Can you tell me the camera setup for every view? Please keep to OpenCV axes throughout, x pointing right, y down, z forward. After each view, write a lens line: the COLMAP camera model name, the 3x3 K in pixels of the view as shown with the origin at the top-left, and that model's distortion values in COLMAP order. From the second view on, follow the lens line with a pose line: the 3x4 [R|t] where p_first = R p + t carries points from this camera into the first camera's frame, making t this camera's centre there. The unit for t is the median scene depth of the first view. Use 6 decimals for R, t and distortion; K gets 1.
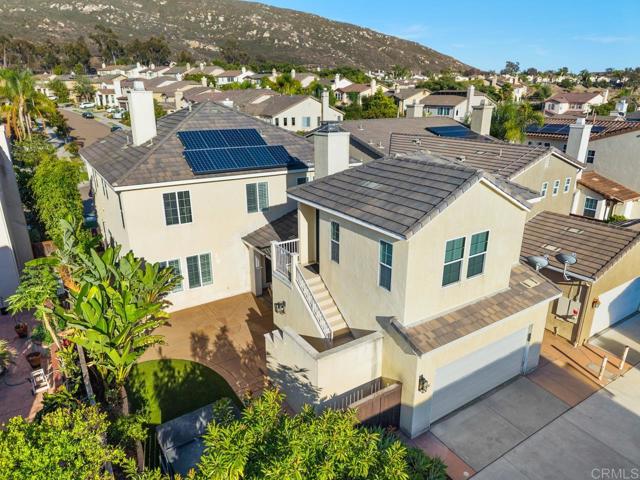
lens RADIAL K [[423.4, 0, 320.0], [0, 423.4, 240.0], [0, 0, 1]] dist [0.059352, -0.056690]
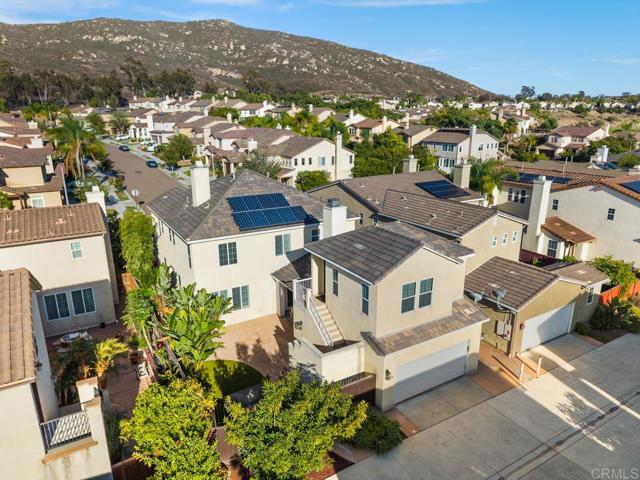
lens RADIAL K [[423.4, 0, 320.0], [0, 423.4, 240.0], [0, 0, 1]] dist [0.059352, -0.056690]
pose [[0.999242, 0.008139, -0.038056, 0.016927], [-0.009915, 0.998860, -0.046699, -0.034461], [0.037632, 0.047041, 0.998184, -0.241554]]
